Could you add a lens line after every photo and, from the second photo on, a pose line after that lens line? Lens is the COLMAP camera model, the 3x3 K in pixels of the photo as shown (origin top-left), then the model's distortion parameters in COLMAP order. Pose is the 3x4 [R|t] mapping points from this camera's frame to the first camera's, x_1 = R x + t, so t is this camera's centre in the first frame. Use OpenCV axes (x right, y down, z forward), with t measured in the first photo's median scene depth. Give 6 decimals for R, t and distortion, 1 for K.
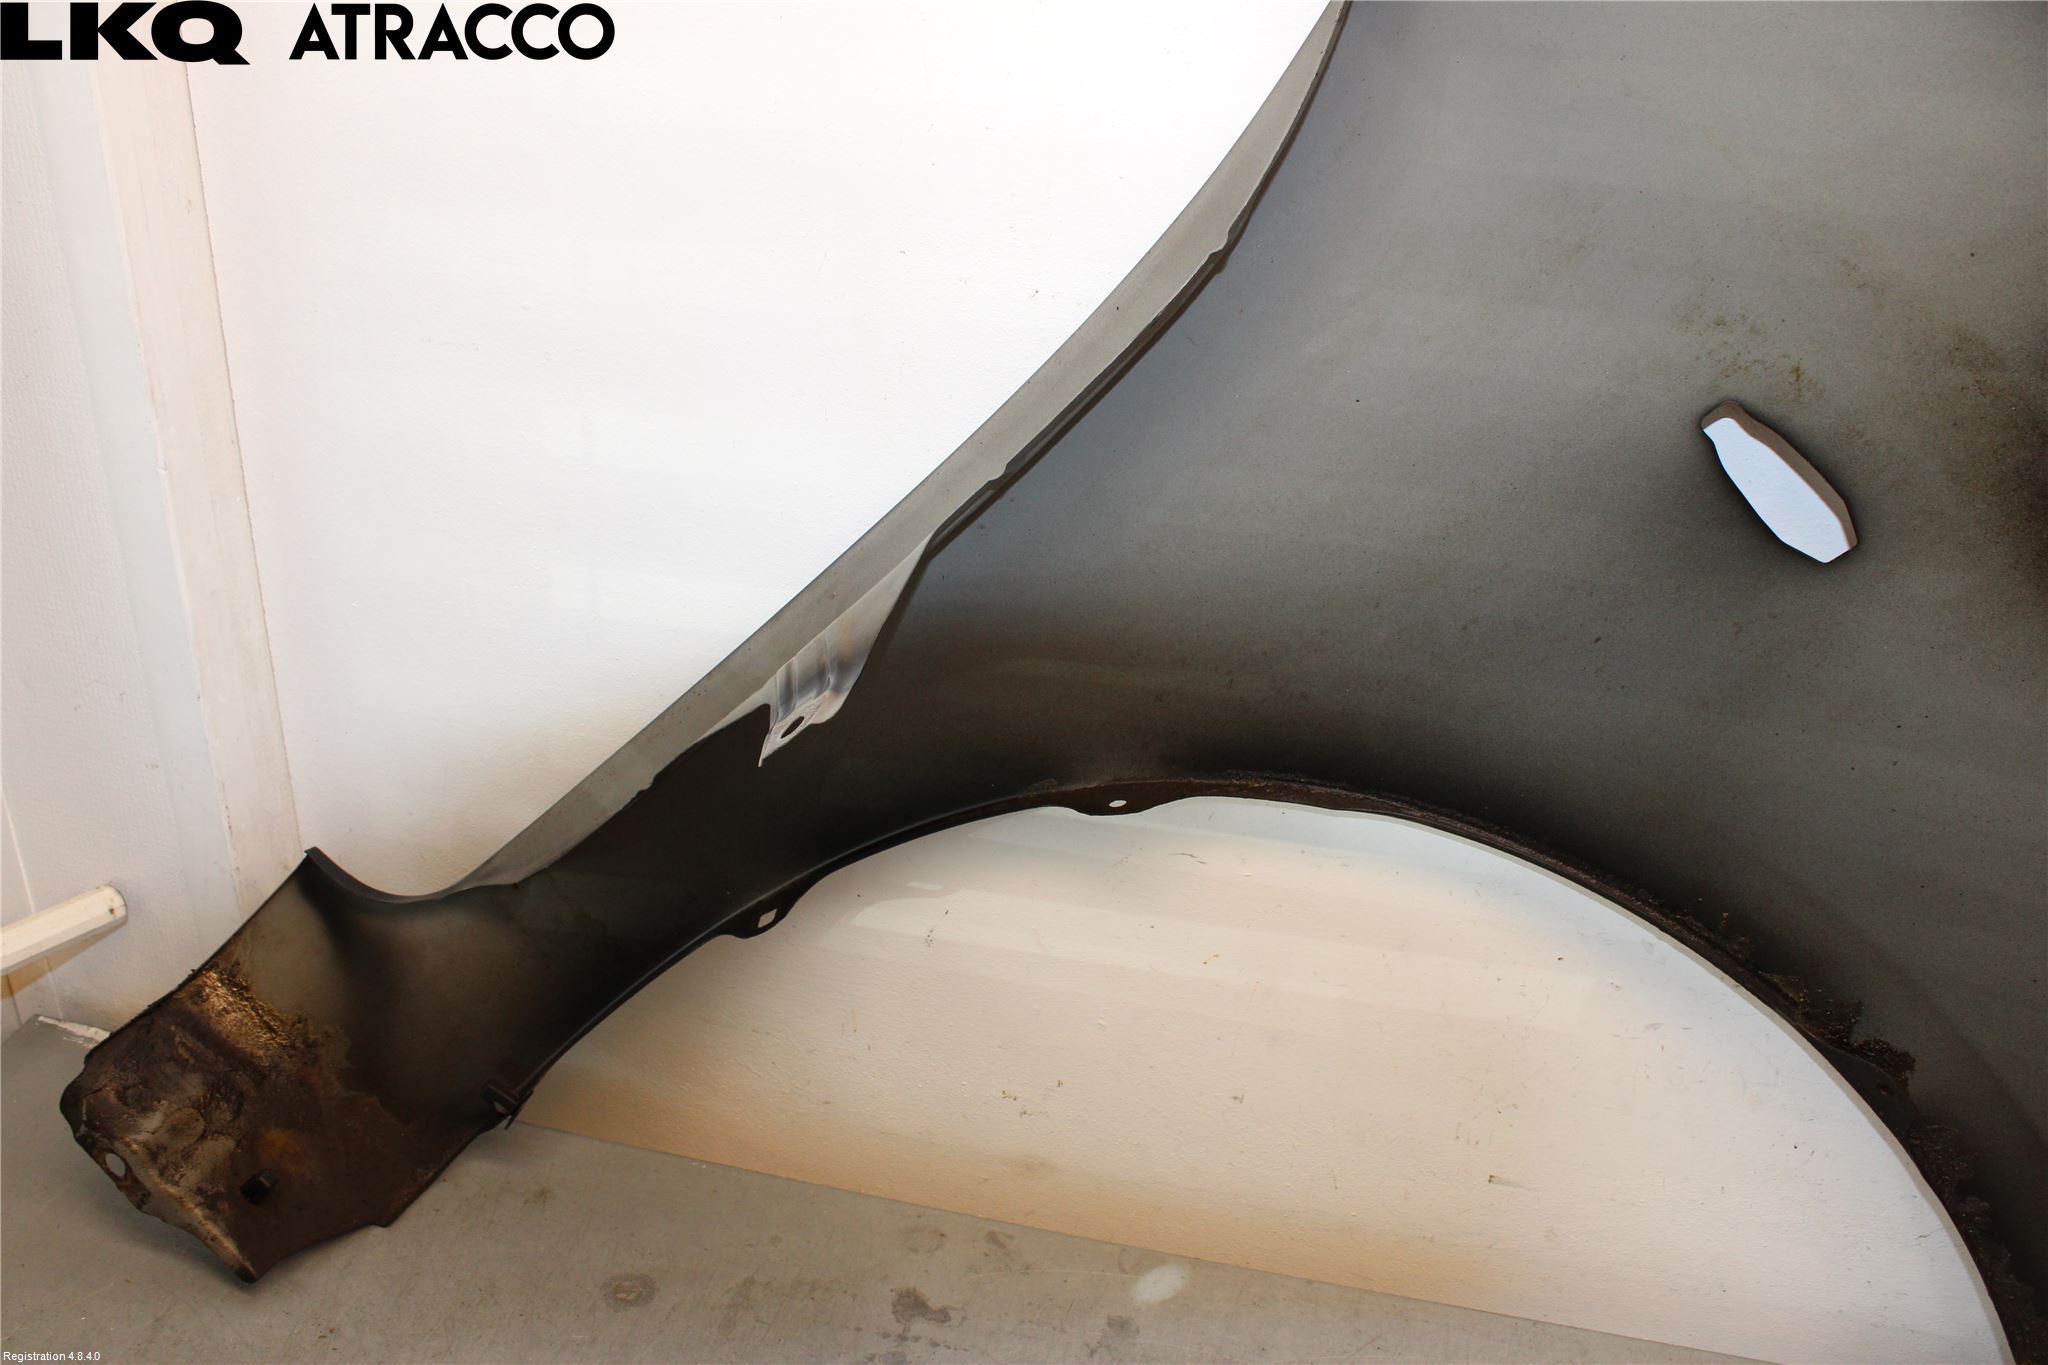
lens RADIAL K [[1885.3, 0, 1012.2], [0, 1885.3, 681.1], [0, 0, 1]] dist [-0.154085, 0.155934]
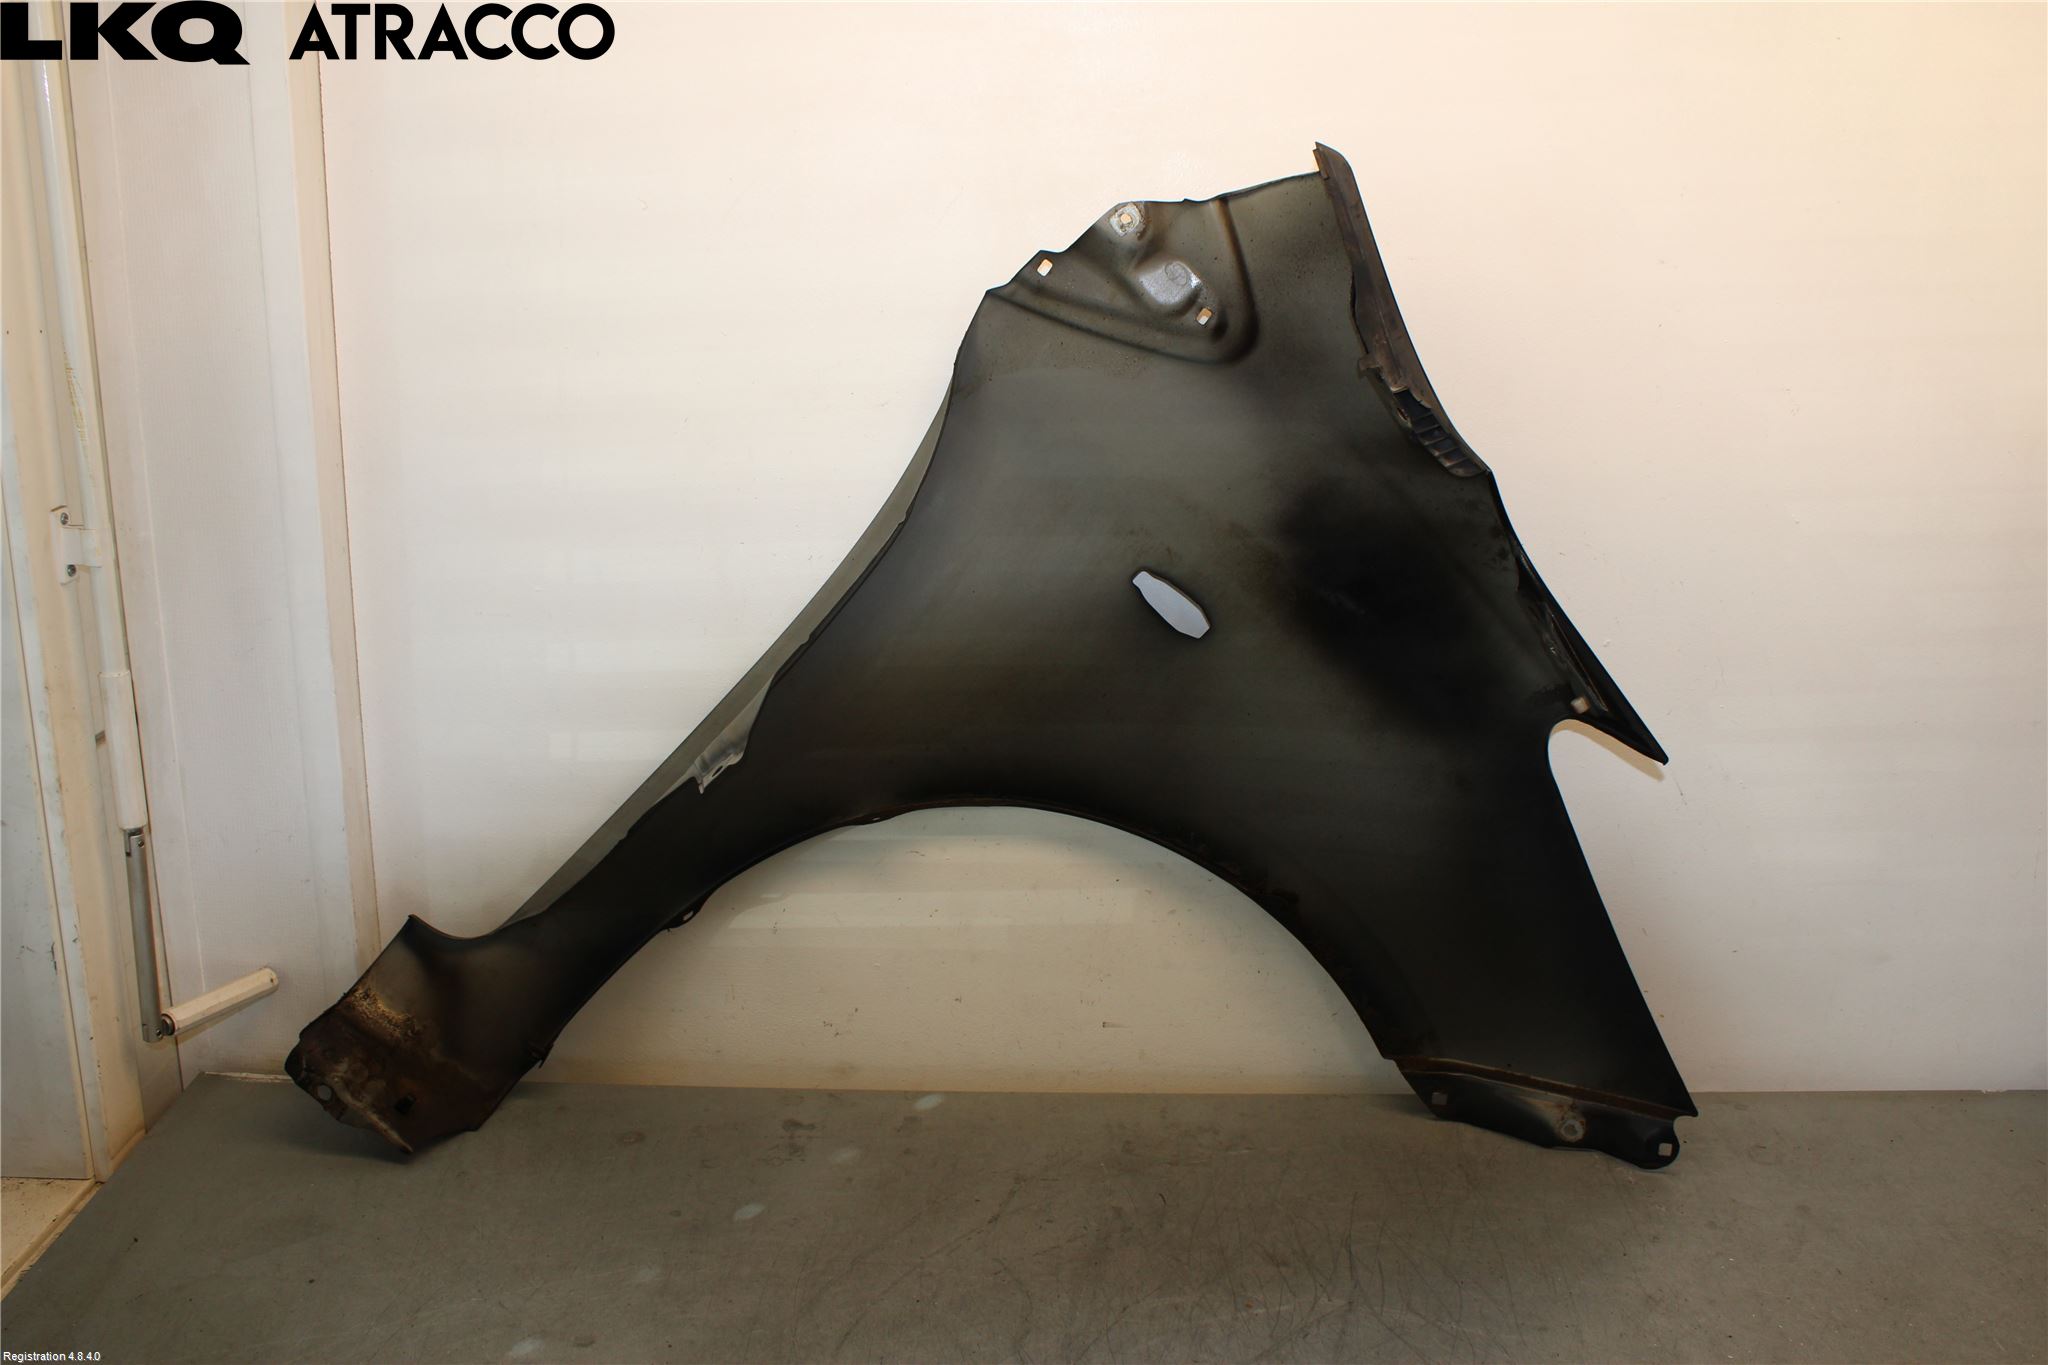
lens RADIAL K [[1885.3, 0, 1012.2], [0, 1885.3, 681.1], [0, 0, 1]] dist [-0.154085, 0.155934]
pose [[0.974710, -0.089069, 0.204958, -0.181129], [0.131869, 0.969683, -0.205729, 0.328066], [-0.180420, 0.227554, 0.956905, -0.846312]]
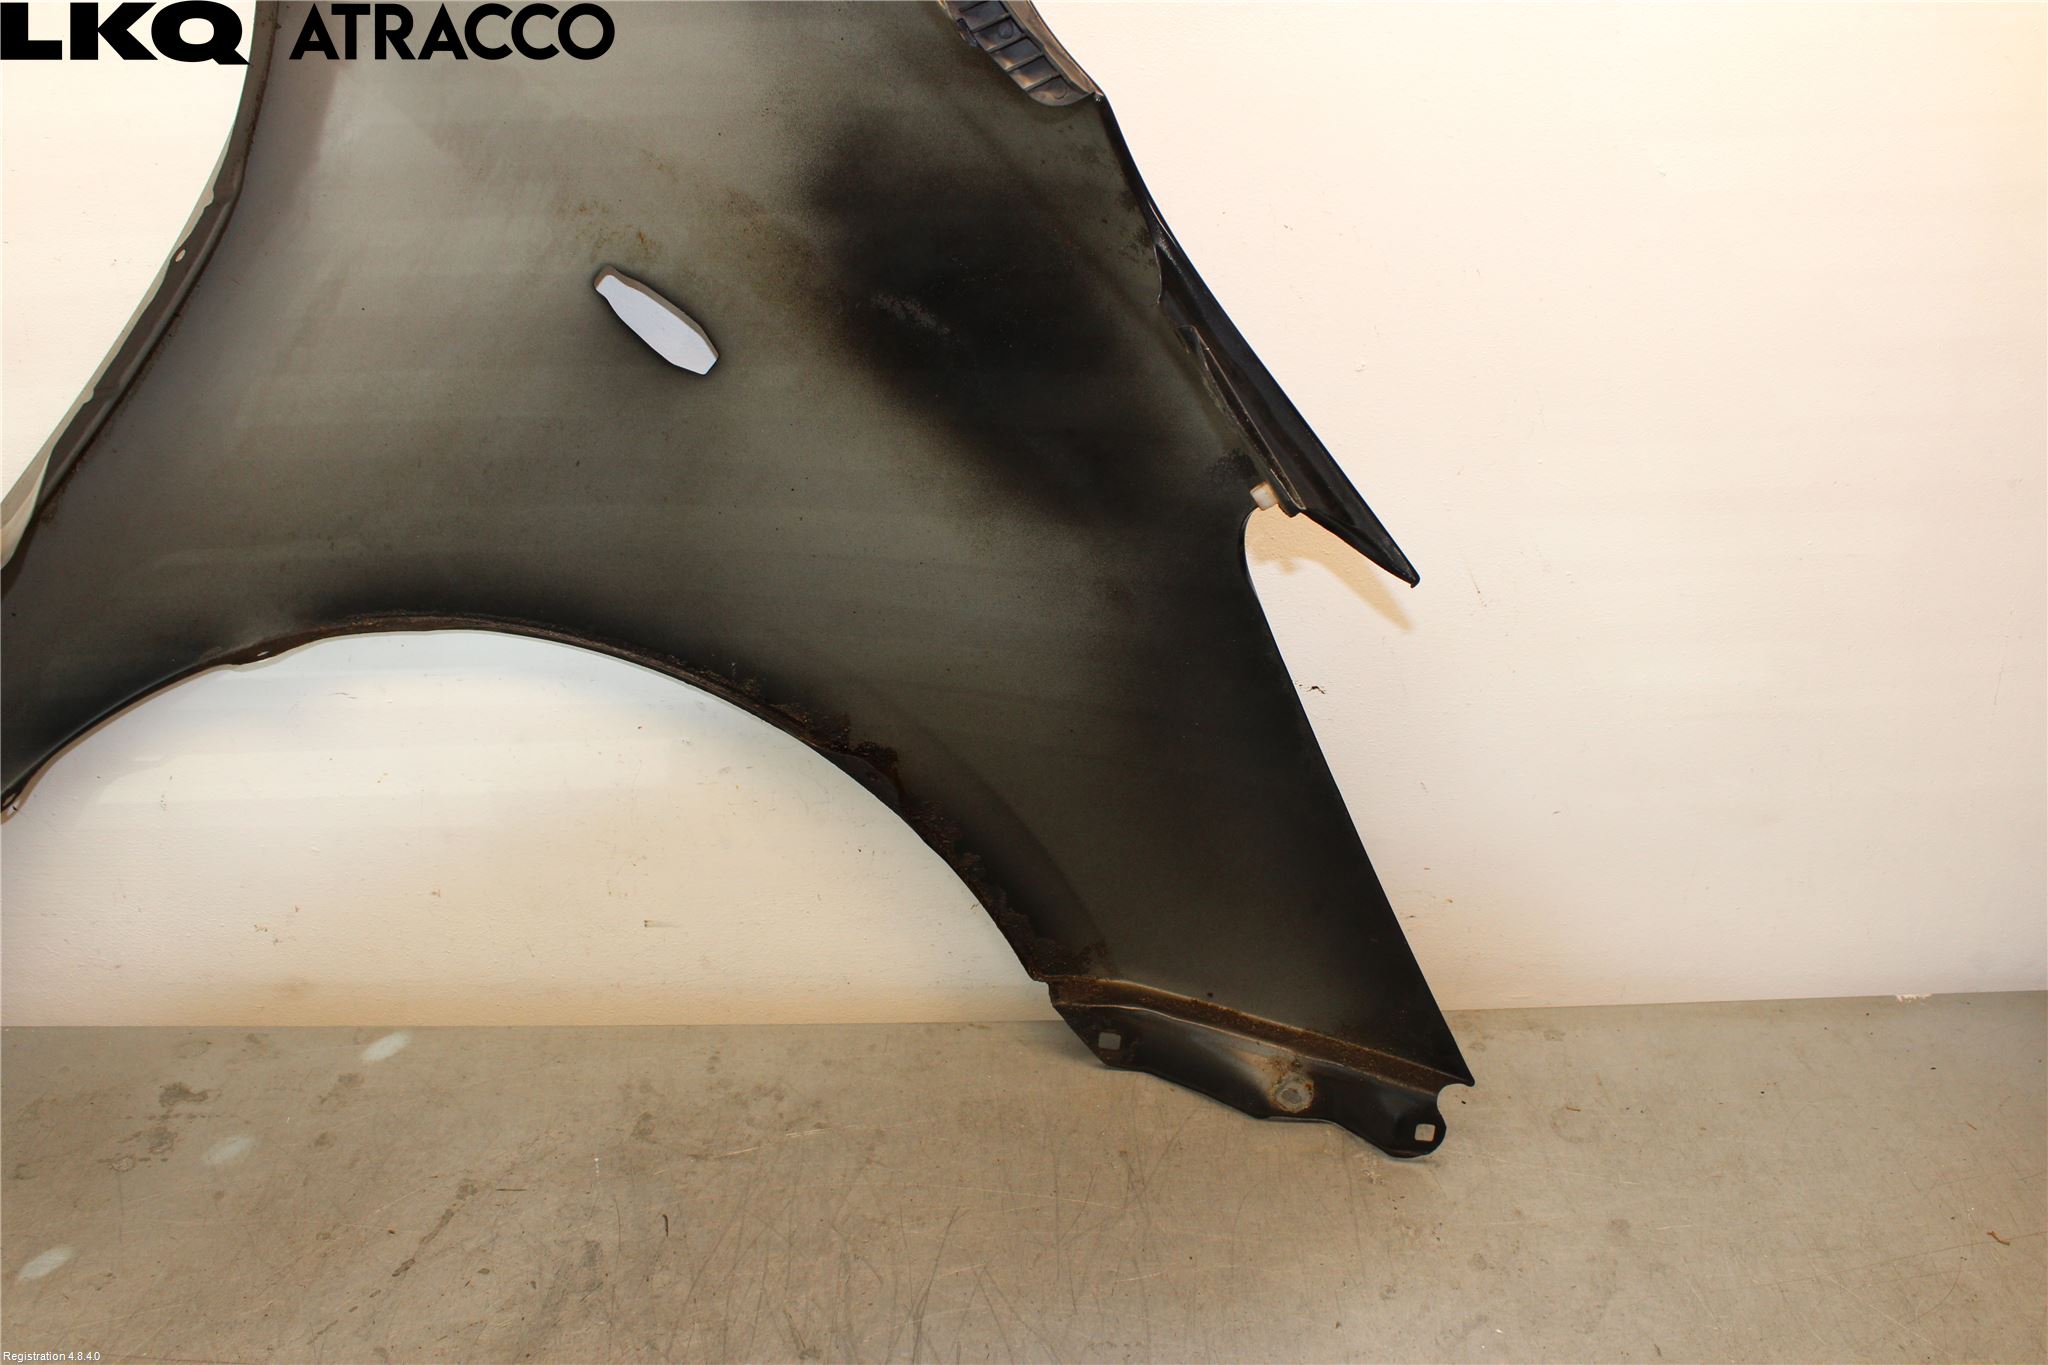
lens RADIAL K [[1885.3, 0, 1012.2], [0, 1885.3, 681.1], [0, 0, 1]] dist [-0.154085, 0.155934]
pose [[0.966609, -0.146925, 0.209951, 0.272929], [0.153328, 0.988070, -0.014460, 0.173494], [-0.205322, 0.046168, 0.977605, -0.315307]]
